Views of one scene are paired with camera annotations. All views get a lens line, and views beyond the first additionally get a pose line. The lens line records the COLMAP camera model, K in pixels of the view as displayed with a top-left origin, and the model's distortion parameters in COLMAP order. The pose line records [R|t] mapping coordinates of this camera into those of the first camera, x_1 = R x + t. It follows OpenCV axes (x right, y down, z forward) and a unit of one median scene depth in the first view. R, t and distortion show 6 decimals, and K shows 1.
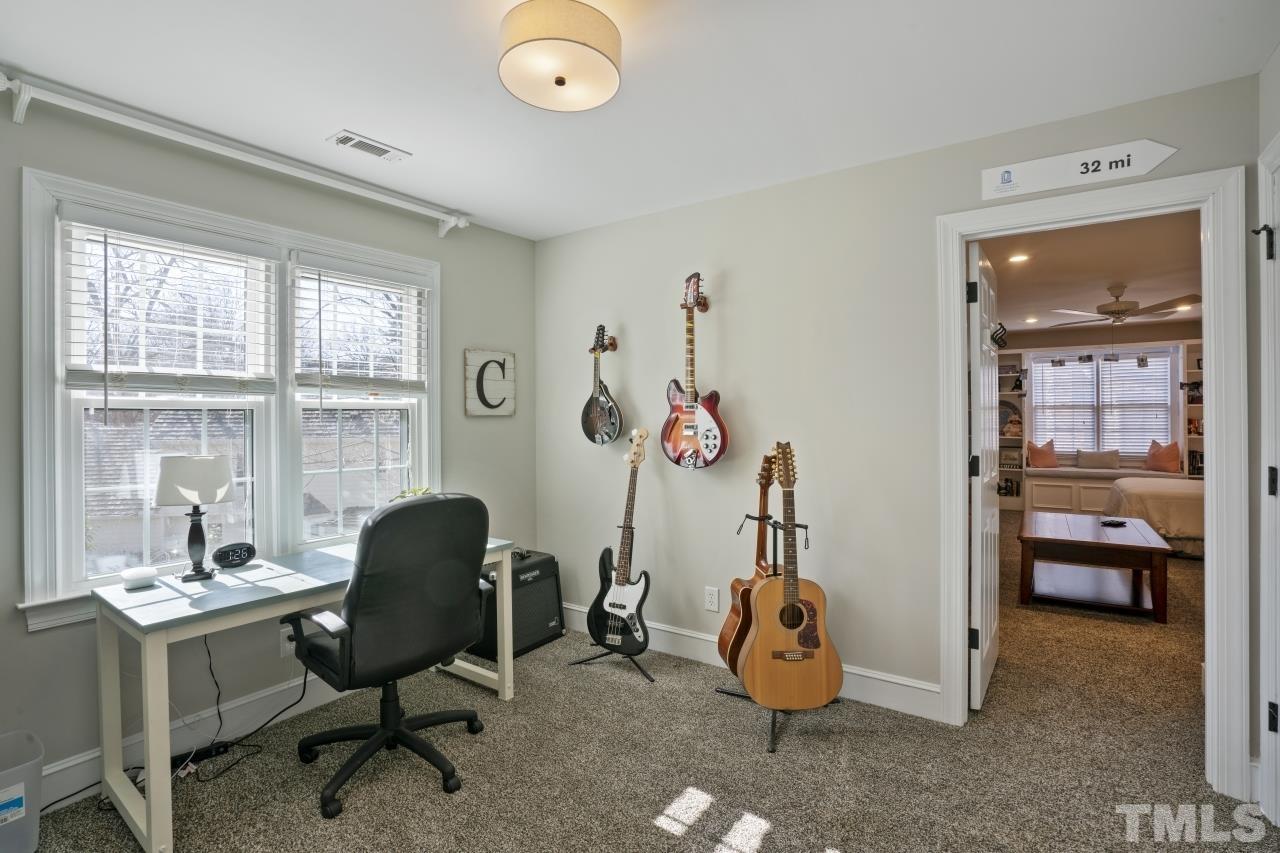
lens RADIAL K [[597.2, 0, 639.9], [0, 597.2, 419.5], [0, 0, 1]] dist [-0.003403, 0.000244]
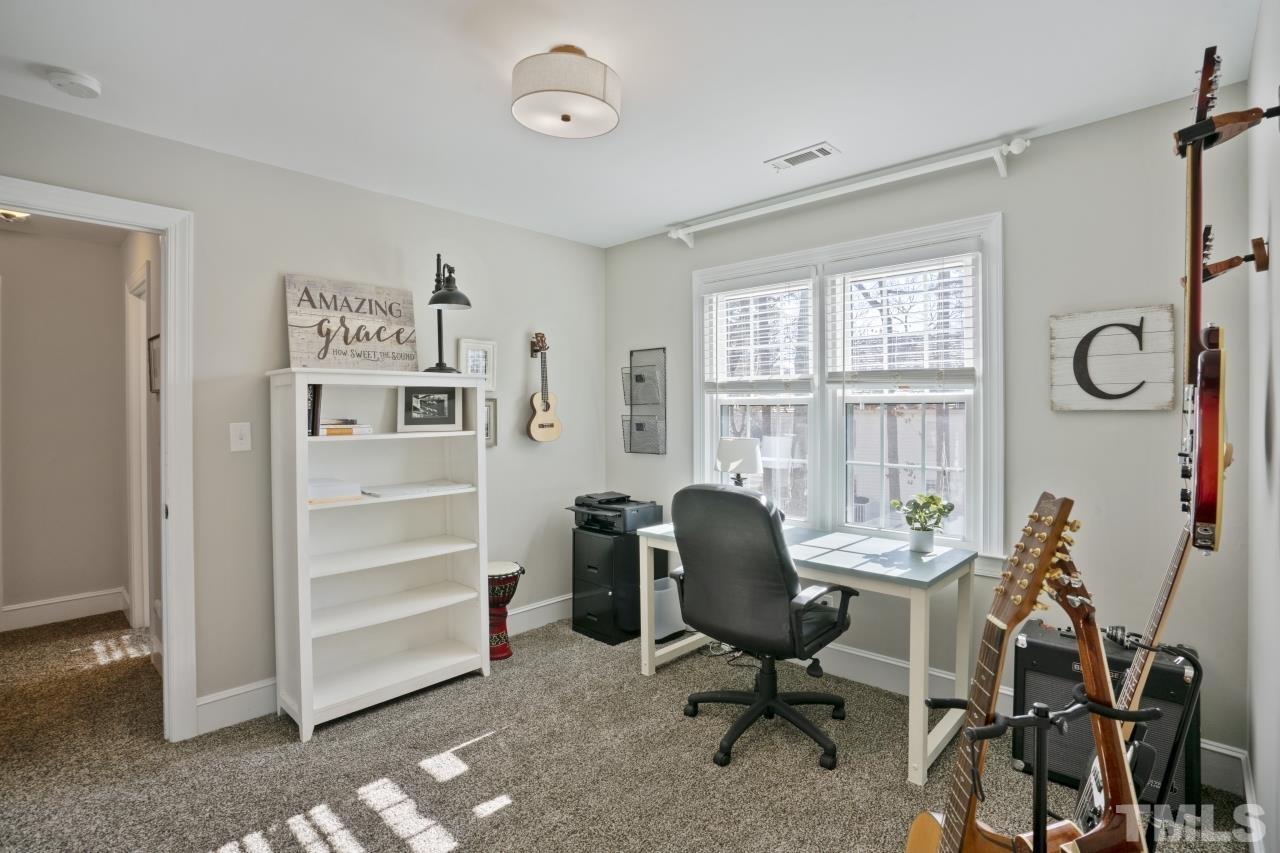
lens RADIAL K [[597.2, 0, 640.3], [0, 597.2, 418.8], [0, 0, 1]] dist [-0.003403, 0.000244]
pose [[-0.087329, 0.021240, -0.995953, 0.489163], [-0.006727, 0.999737, 0.021911, -0.009448], [0.996157, 0.008613, -0.087163, 0.622447]]
